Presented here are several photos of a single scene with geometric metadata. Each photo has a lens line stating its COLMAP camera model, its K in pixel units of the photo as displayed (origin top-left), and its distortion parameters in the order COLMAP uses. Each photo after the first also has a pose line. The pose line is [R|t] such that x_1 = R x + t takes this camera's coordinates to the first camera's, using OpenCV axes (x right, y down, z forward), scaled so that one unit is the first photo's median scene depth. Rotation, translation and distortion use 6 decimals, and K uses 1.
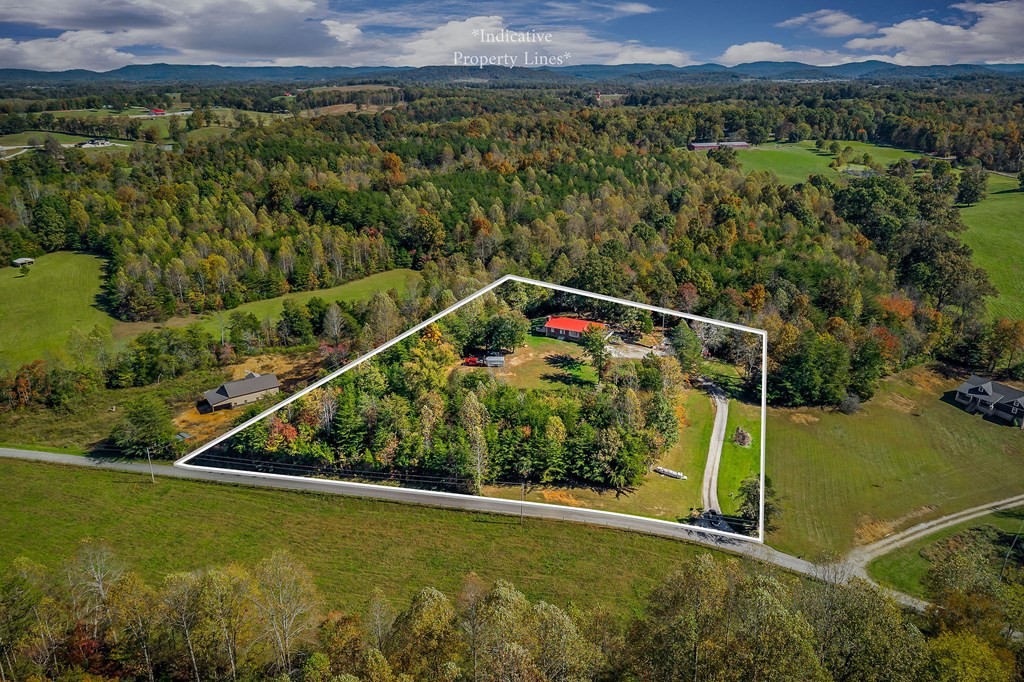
lens RADIAL K [[708.2, 0, 512.0], [0, 708.2, 341.0], [0, 0, 1]] dist [0.002456, -0.001473]
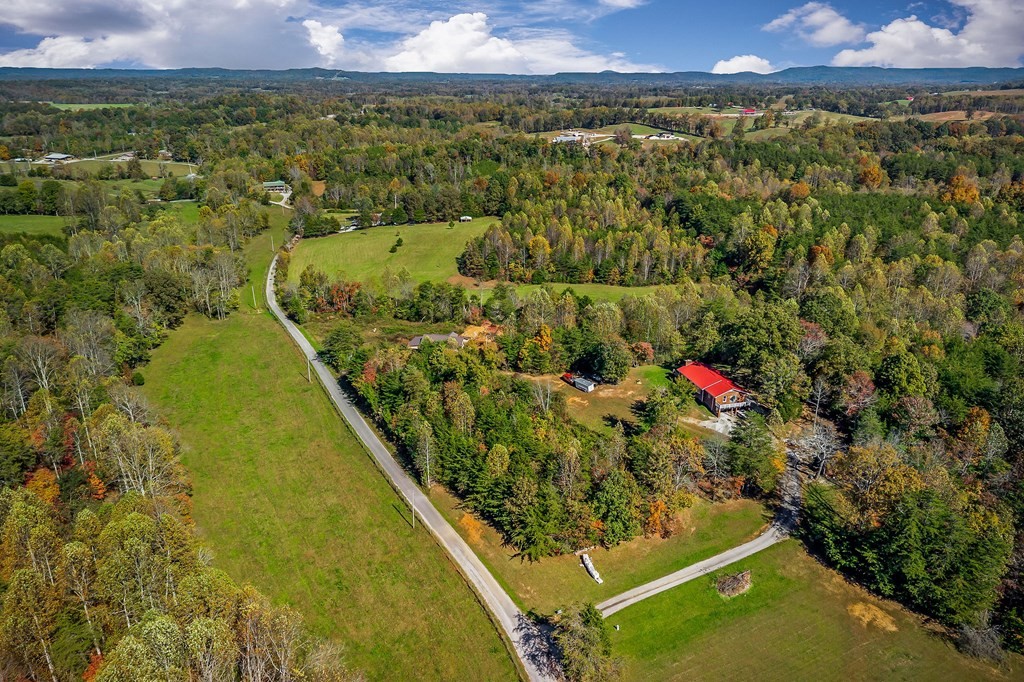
lens RADIAL K [[716.1, 0, 512.0], [0, 716.1, 341.0], [0, 0, 1]] dist [-0.020377, -0.000227]
pose [[0.642090, 0.262982, -0.720111, 0.375834], [-0.265583, 0.957460, 0.112853, -0.070113], [0.719156, 0.118787, 0.684619, 0.192535]]
